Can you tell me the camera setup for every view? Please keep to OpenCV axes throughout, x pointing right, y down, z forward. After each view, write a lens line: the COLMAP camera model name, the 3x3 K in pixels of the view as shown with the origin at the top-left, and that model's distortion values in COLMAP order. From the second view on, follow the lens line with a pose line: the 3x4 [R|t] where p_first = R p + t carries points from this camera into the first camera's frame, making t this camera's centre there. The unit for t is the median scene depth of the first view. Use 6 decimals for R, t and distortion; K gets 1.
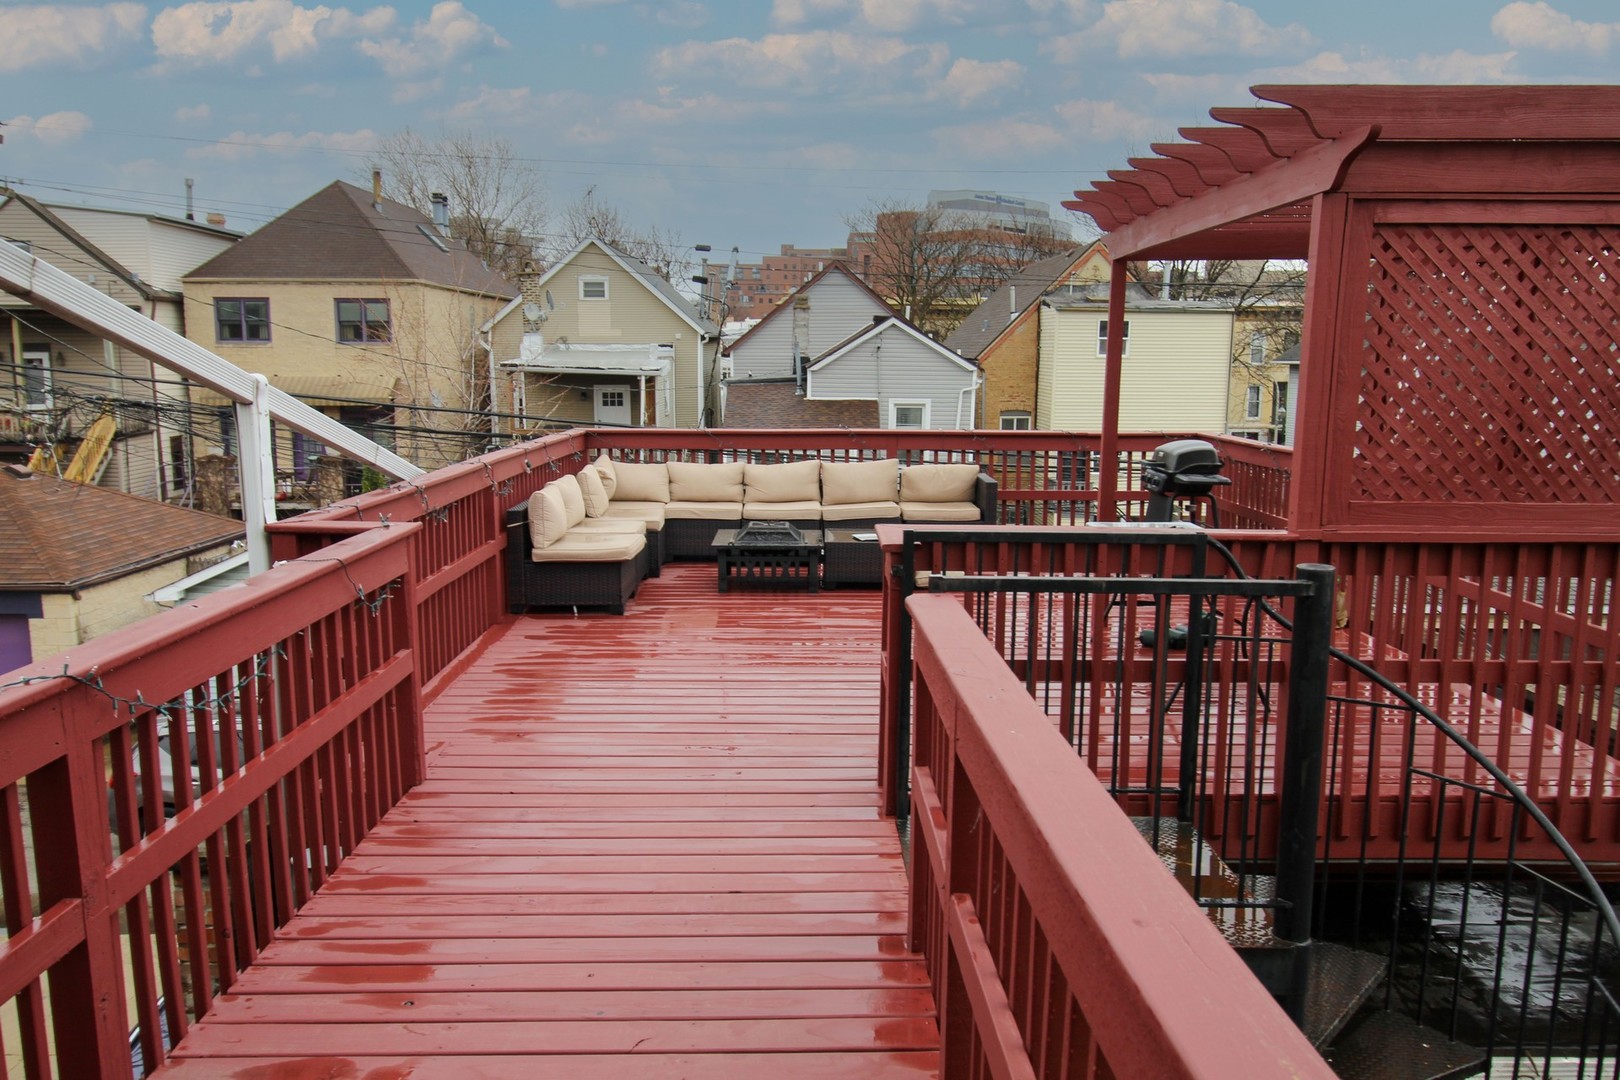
lens RADIAL K [[1221.1, 0, 806.5], [0, 1221.1, 543.5], [0, 0, 1]] dist [-0.004408, 0.000790]
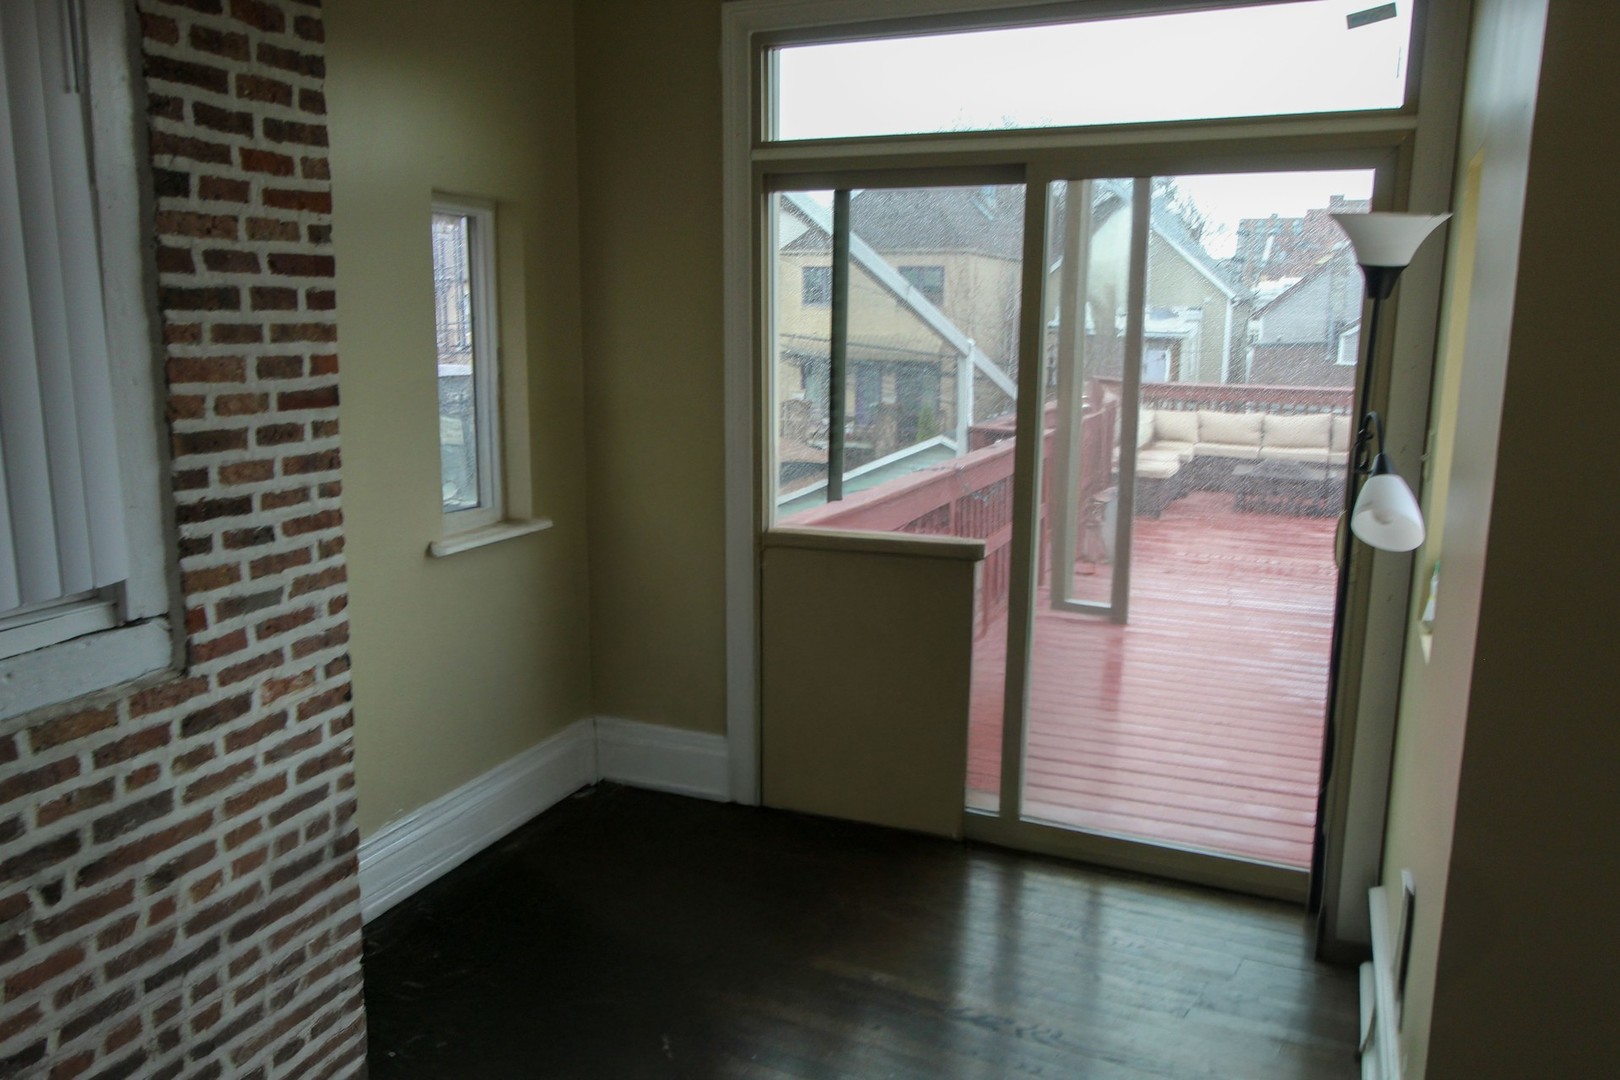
lens RADIAL K [[1221.1, 0, 813.2], [0, 1221.1, 534.3], [0, 0, 1]] dist [-0.004408, 0.000790]
pose [[0.917711, 0.075978, -0.389914, 0.020484], [-0.066128, 0.997063, 0.038645, 0.037585], [0.391705, -0.009680, 0.920040, -0.305123]]
